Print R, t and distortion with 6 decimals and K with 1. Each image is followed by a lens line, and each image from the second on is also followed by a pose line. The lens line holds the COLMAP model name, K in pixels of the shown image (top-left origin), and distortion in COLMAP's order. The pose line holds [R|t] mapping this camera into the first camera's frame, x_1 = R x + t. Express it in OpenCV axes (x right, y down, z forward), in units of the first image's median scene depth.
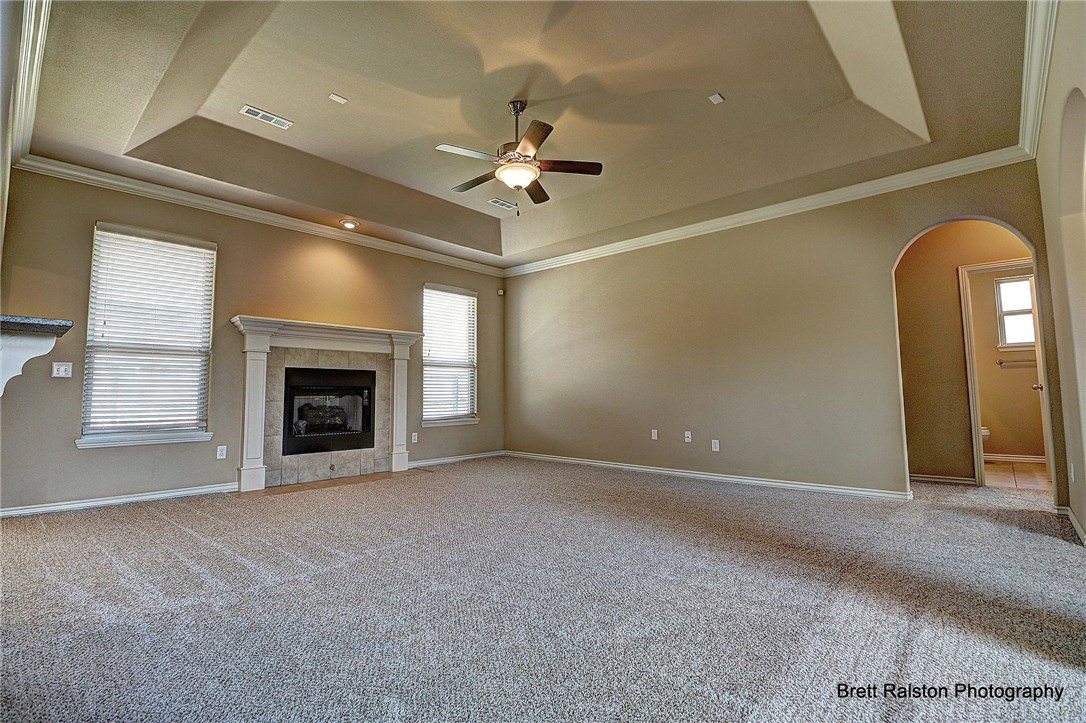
lens RADIAL K [[501.7, 0, 546.2], [0, 501.7, 363.0], [0, 0, 1]] dist [-0.012860, -0.003932]
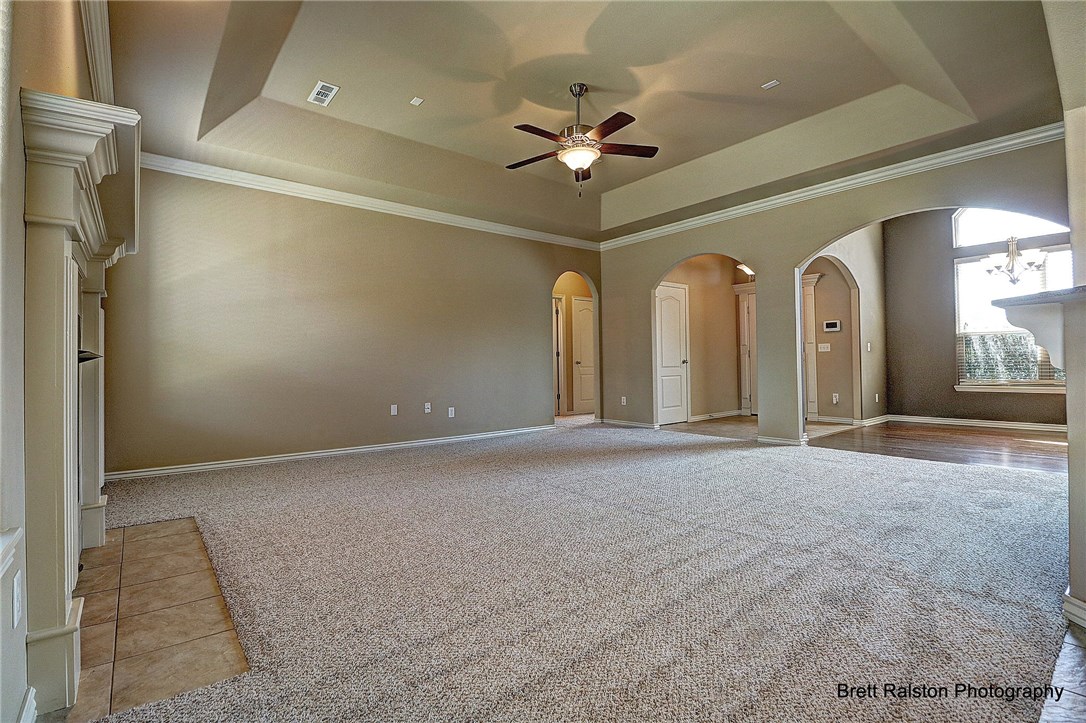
lens RADIAL K [[500.1, 0, 539.8], [0, 500.1, 359.5], [0, 0, 1]] dist [0.004903, -0.000051]
pose [[0.168215, 0.007570, 0.985721, -0.711387], [-0.040802, 0.999167, -0.000710, 0.034615], [-0.984906, -0.040100, 0.168383, 0.571912]]
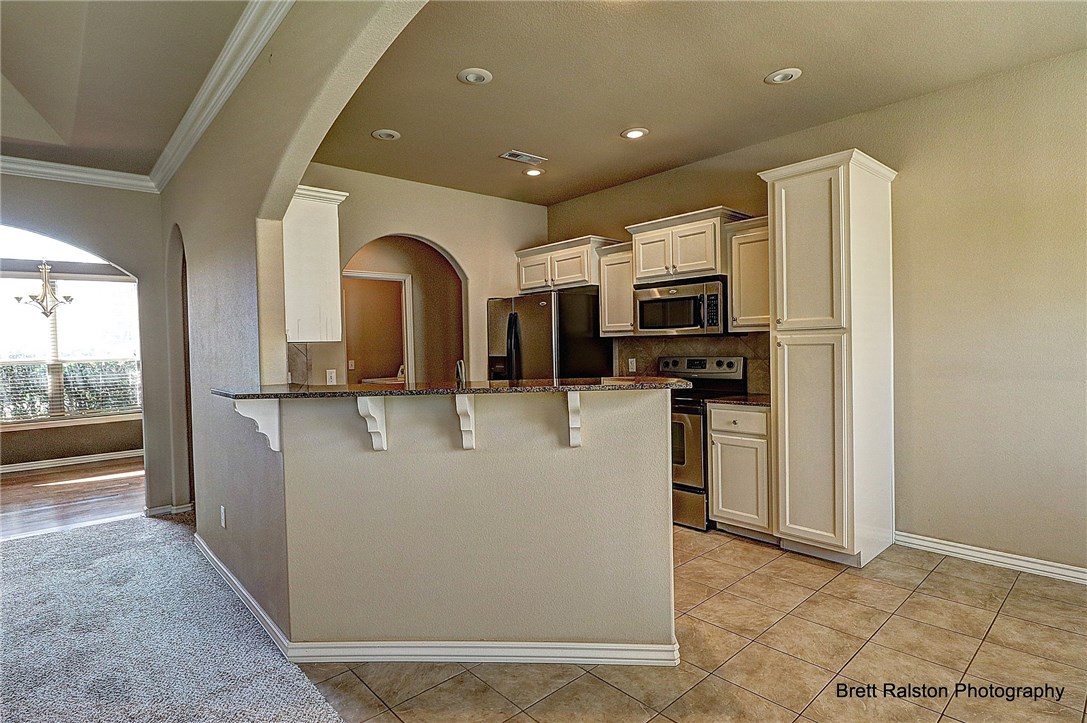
lens RADIAL K [[550.5, 0, 539.6], [0, 550.5, 359.5], [0, 0, 1]] dist [-0.015420, -0.001087]
pose [[-0.992121, 0.026201, 0.122510, -0.583620], [0.022752, 0.999307, -0.029473, -0.023145], [-0.123197, -0.026453, -0.992030, 0.673899]]
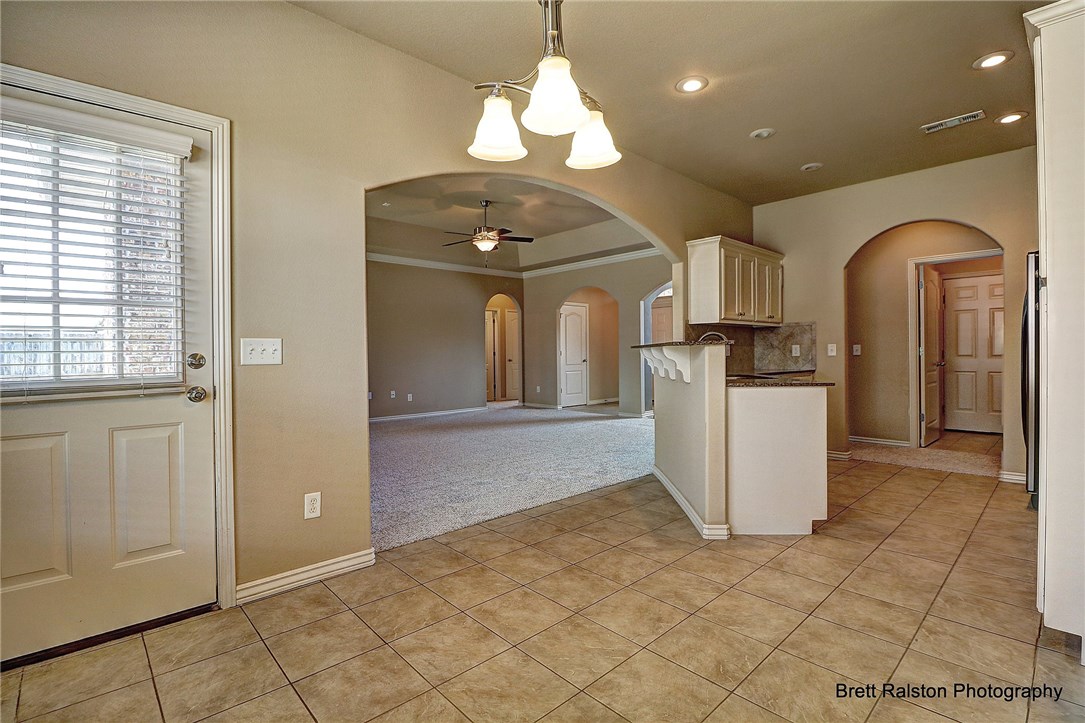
lens RADIAL K [[501.3, 0, 538.6], [0, 501.3, 355.4], [0, 0, 1]] dist [-0.012860, -0.003932]
pose [[0.101390, -0.003485, 0.994841, -1.152238], [-0.043377, 0.999027, 0.007920, -0.001993], [-0.993901, -0.043956, 0.101140, 0.401005]]
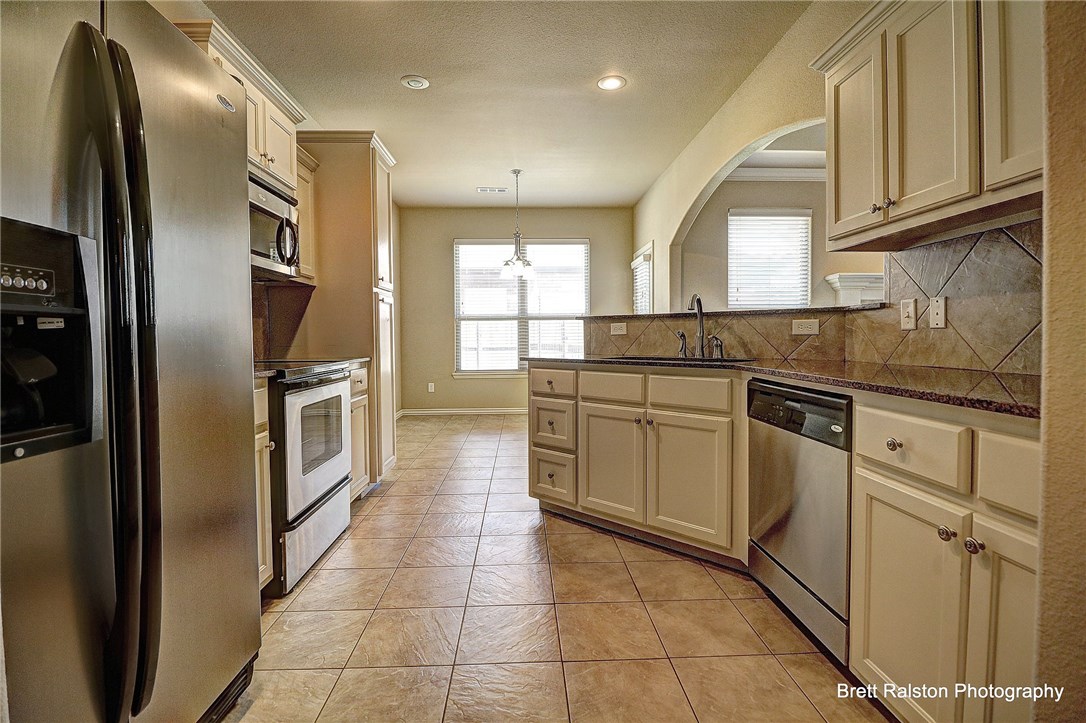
lens RADIAL K [[501.7, 0, 539.4], [0, 501.7, 354.9], [0, 0, 1]] dist [-0.012860, -0.003932]
pose [[0.692304, 0.020425, -0.721317, -0.227238], [0.045824, 0.996337, 0.072194, -0.021926], [0.720150, -0.083034, 0.688832, -0.188155]]
